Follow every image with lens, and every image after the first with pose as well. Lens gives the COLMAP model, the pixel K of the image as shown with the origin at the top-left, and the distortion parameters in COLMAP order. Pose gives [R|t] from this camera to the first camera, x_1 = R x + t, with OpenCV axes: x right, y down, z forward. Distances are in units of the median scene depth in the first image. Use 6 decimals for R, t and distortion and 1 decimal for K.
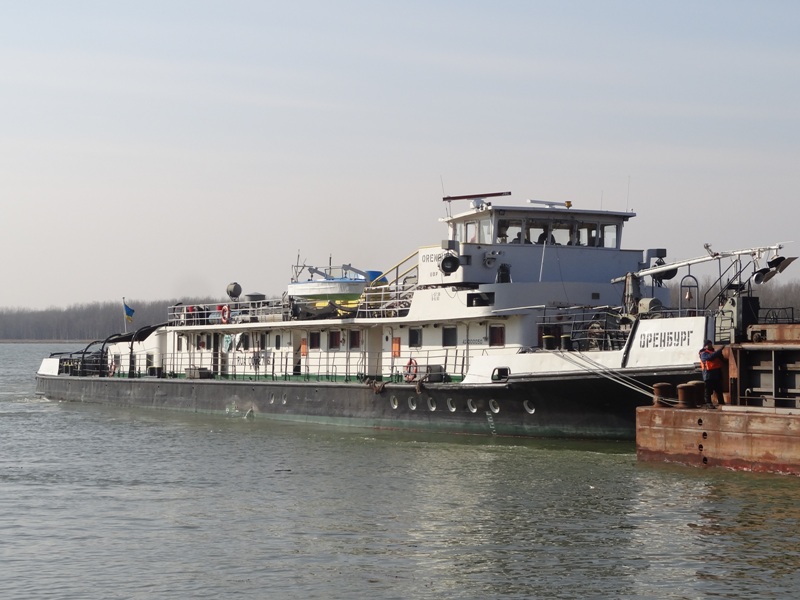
lens RADIAL K [[1804.2, 0, 400.6], [0, 1804.2, 301.7], [0, 0, 1]] dist [-0.095270, 0.000000]
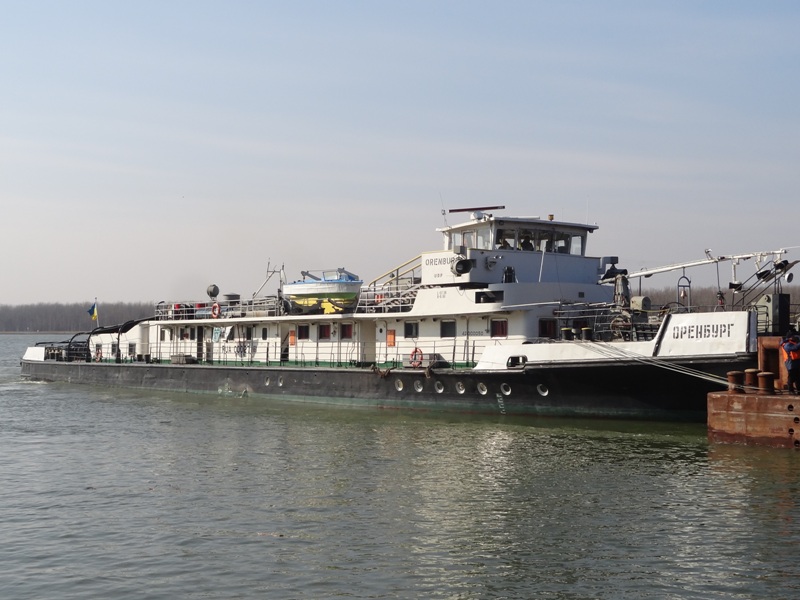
lens RADIAL K [[1211.4, 0, 398.9], [0, 1211.4, 298.0], [0, 0, 1]] dist [-0.011886, 0.000000]
pose [[0.986722, 0.005737, 0.162315, -0.134349], [-0.004523, 0.999959, -0.007850, 0.005549], [-0.162353, 0.007011, 0.986708, 0.232255]]
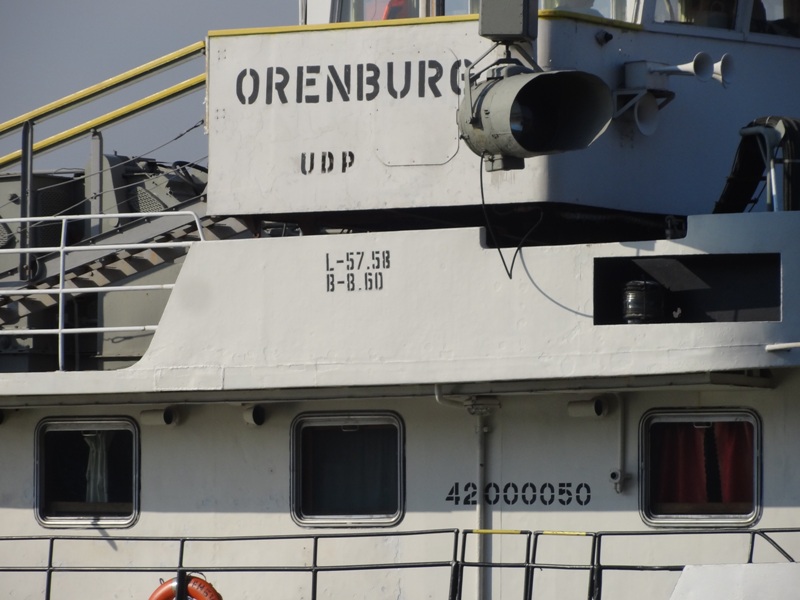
lens RADIAL K [[5607.1, 0, 400.3], [0, 5607.1, 300.0], [0, 0, 1]] dist [1.109376, 0.000000]
pose [[0.892219, 0.024344, 0.450946, -0.262943], [-0.018385, 0.999676, -0.017593, 0.011482], [-0.451228, 0.007406, 0.892378, 0.428272]]
